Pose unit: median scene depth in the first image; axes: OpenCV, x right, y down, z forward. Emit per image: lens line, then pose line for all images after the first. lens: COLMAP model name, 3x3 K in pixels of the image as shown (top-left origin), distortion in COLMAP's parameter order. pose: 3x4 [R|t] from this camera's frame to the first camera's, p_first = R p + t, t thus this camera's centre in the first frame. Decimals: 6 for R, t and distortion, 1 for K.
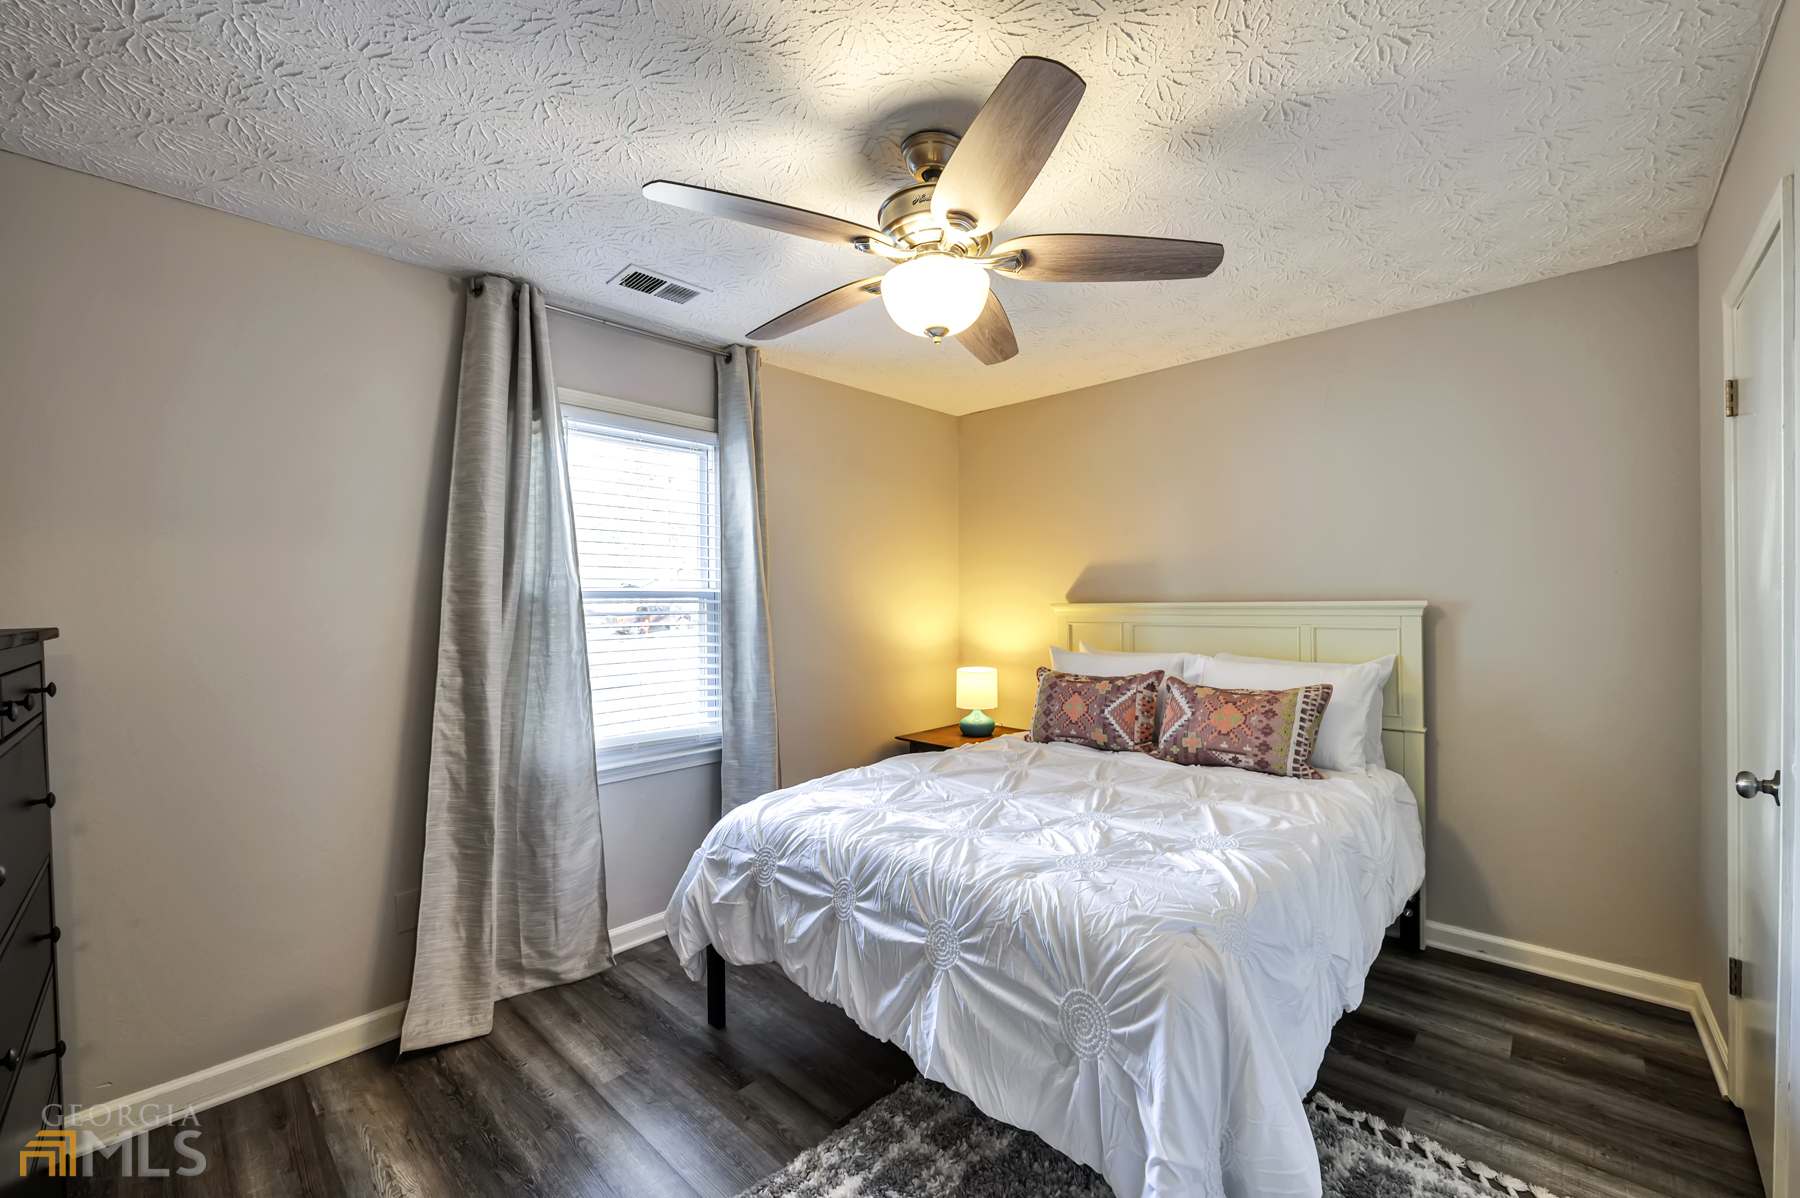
lens RADIAL K [[722.5, 0, 919.9], [0, 722.5, 626.2], [0, 0, 1]] dist [-0.005789, -0.000784]
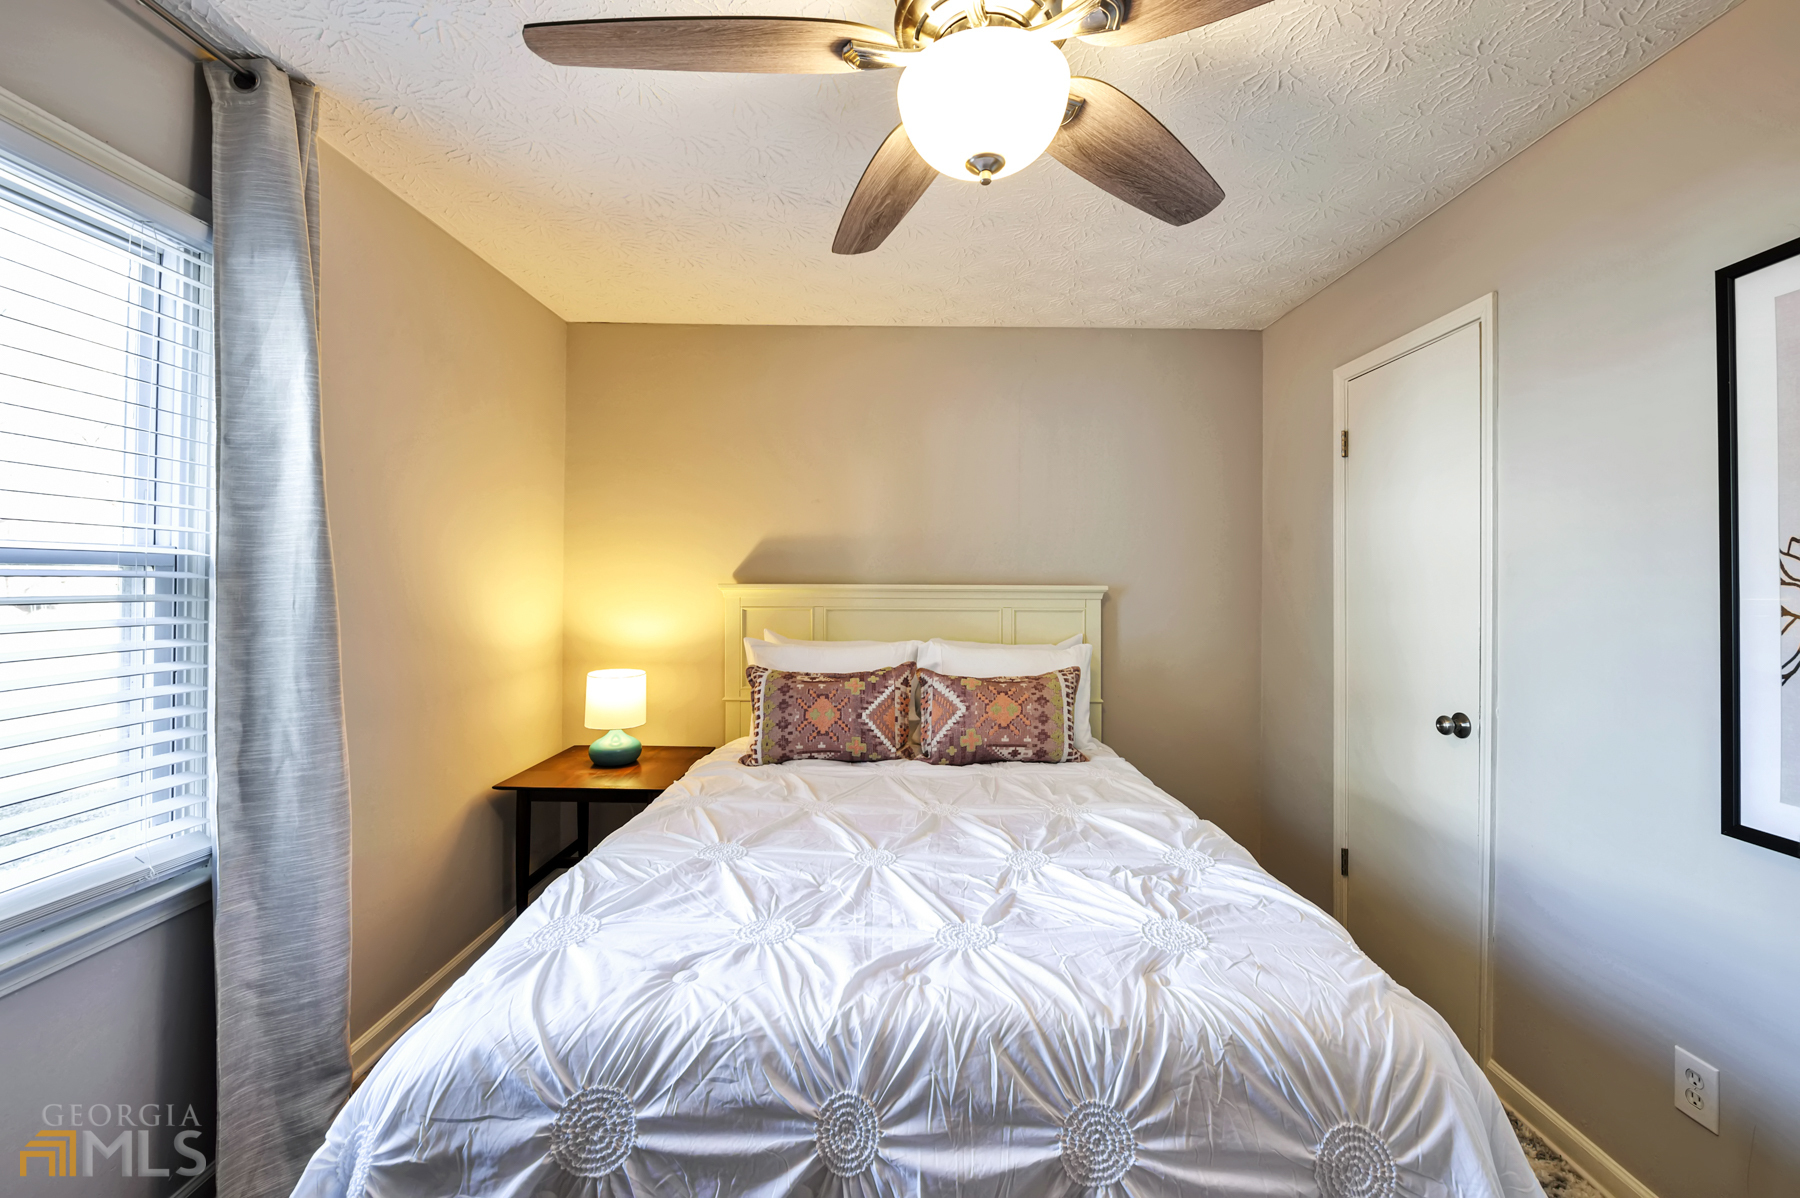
lens RADIAL K [[722.5, 0, 892.9], [0, 722.5, 587.9], [0, 0, 1]] dist [-0.005789, -0.000784]
pose [[0.727423, 0.005539, 0.686167, -0.336855], [0.009241, 0.999798, -0.017867, -0.016118], [-0.686127, 0.019338, 0.727225, 0.427819]]
